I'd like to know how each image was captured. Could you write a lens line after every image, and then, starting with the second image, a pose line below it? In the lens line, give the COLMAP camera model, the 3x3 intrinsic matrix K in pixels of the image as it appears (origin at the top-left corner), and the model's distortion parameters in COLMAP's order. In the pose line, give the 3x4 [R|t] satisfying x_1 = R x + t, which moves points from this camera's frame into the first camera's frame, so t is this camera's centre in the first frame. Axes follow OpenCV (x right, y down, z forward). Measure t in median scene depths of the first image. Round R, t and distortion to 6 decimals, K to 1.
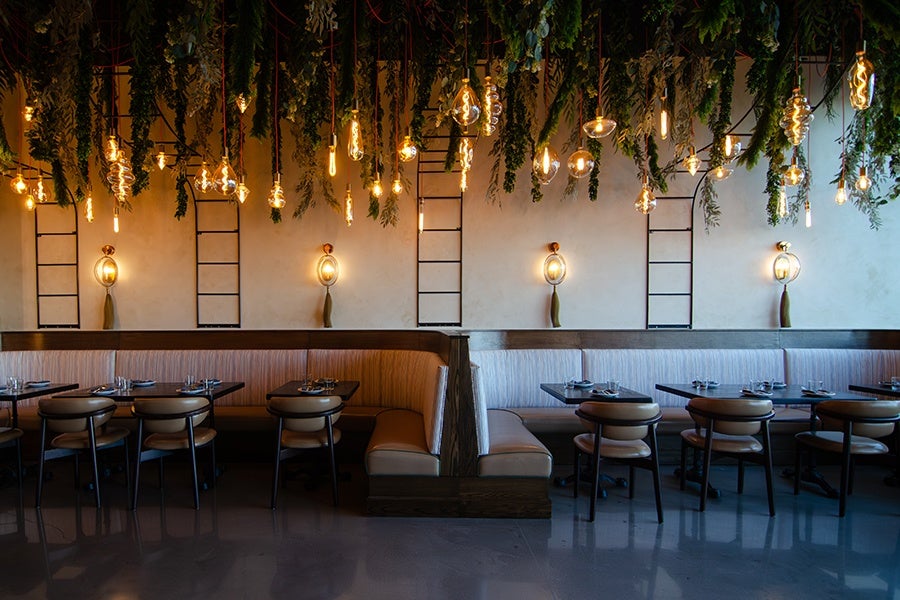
lens RADIAL K [[438.8, 0, 450.0], [0, 438.8, 300.0], [0, 0, 1]] dist [0.001003, 0.000163]
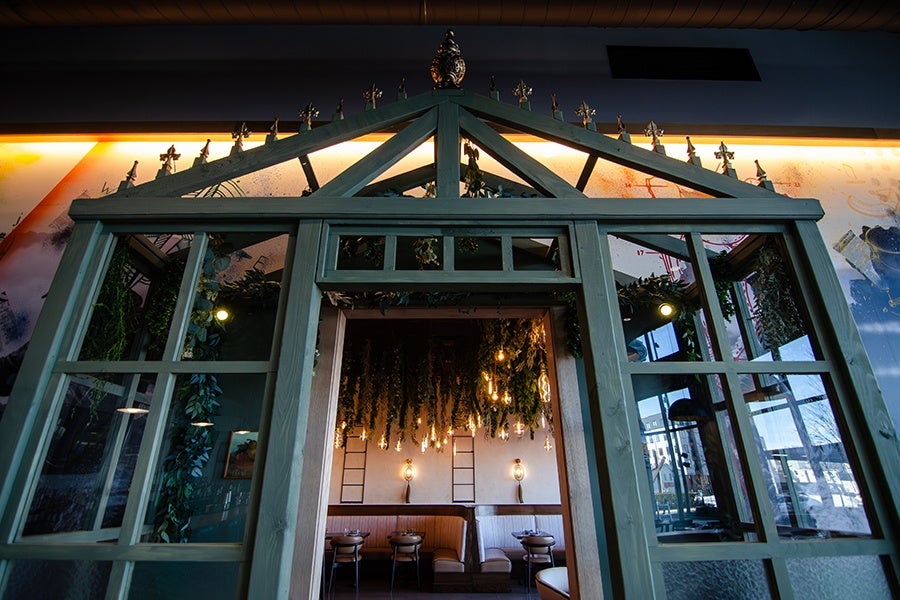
lens RADIAL K [[438.8, 0, 450.0], [0, 438.8, 300.0], [0, 0, 1]] dist [0.001003, 0.000163]
pose [[0.998131, -0.026941, -0.054848, 0.050205], [0.005280, 0.932231, -0.361825, -0.082366], [0.060879, 0.360859, 0.930631, -1.264855]]
